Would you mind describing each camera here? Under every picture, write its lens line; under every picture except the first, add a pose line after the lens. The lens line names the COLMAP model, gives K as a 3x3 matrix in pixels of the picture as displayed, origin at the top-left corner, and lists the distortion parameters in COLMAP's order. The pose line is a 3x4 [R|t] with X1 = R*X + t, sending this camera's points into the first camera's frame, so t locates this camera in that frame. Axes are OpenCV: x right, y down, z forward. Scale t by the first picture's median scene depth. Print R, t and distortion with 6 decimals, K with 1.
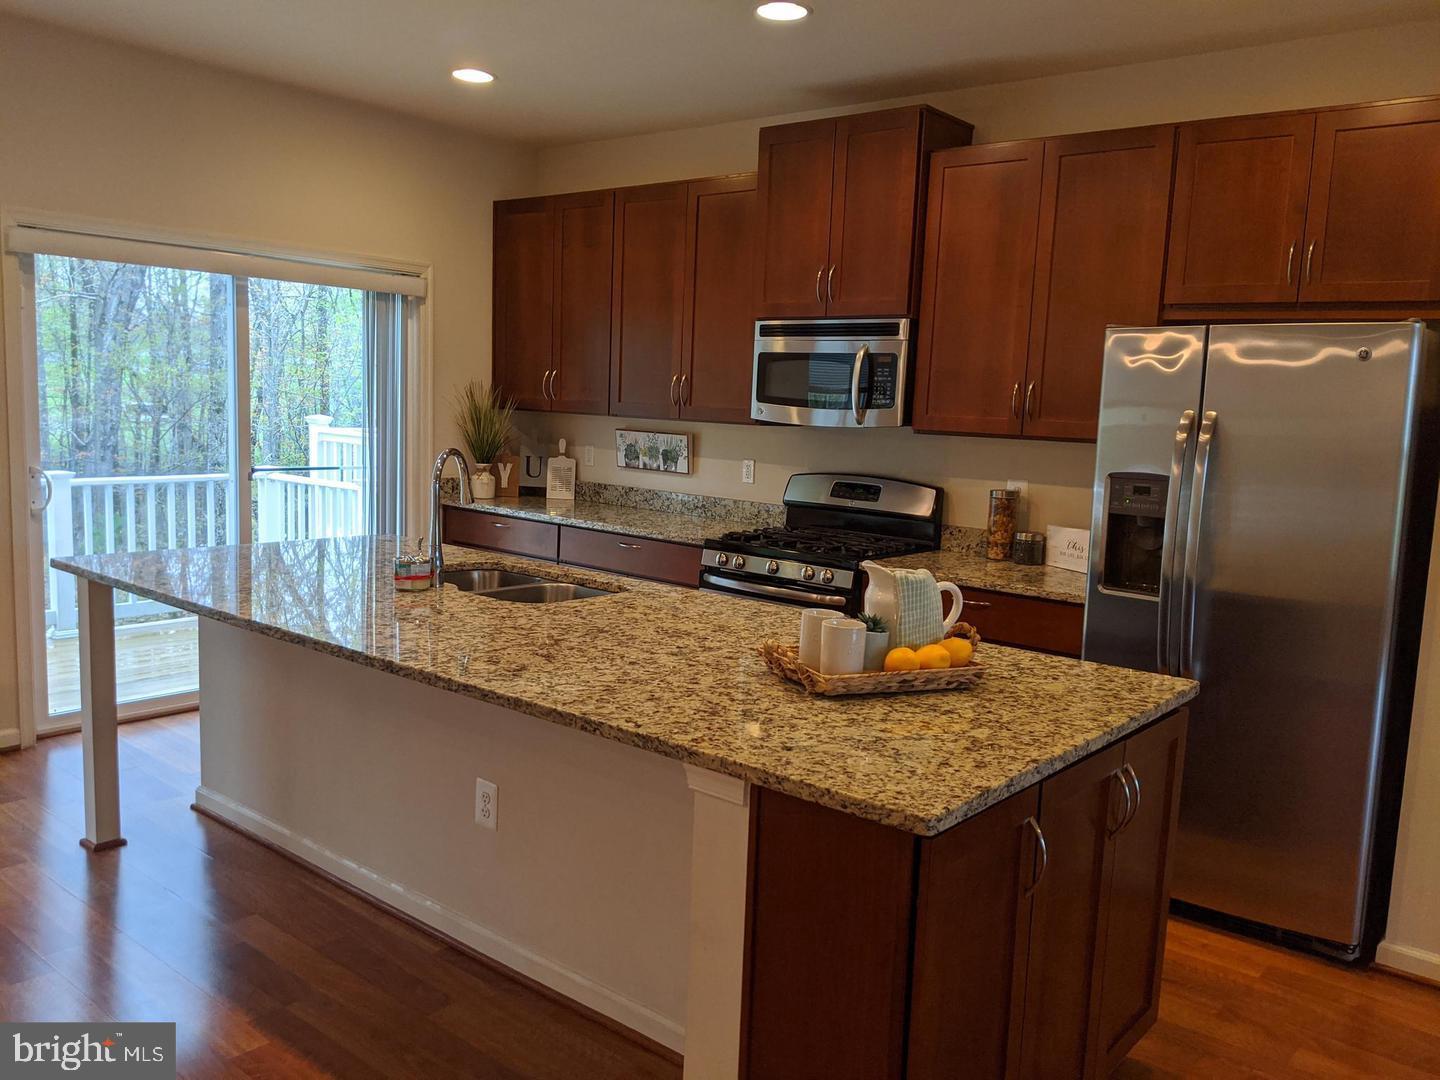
lens RADIAL K [[1145.0, 0, 723.0], [0, 1145.0, 555.1], [0, 0, 1]] dist [0.033508, -0.062890]
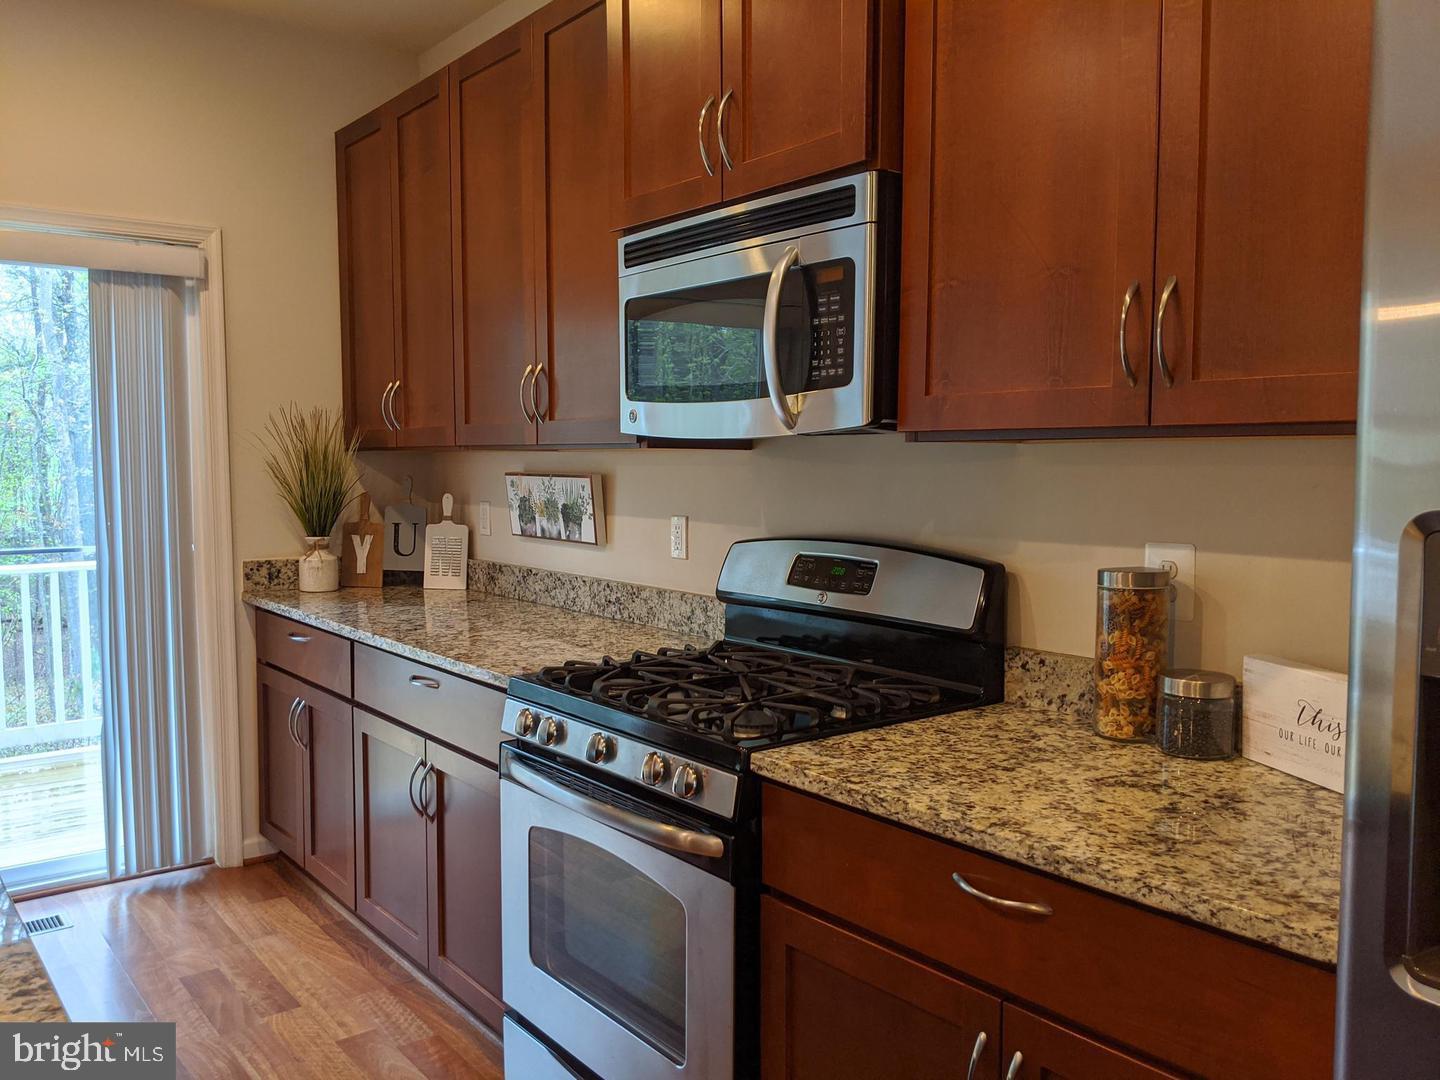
lens RADIAL K [[1145.0, 0, 716.3], [0, 1145.0, 561.0], [0, 0, 1]] dist [0.033508, -0.062890]
pose [[0.976152, -0.022956, -0.215870, 0.173359], [0.011706, 0.998513, -0.053246, -0.036127], [0.216771, 0.049449, 0.974969, 0.520108]]
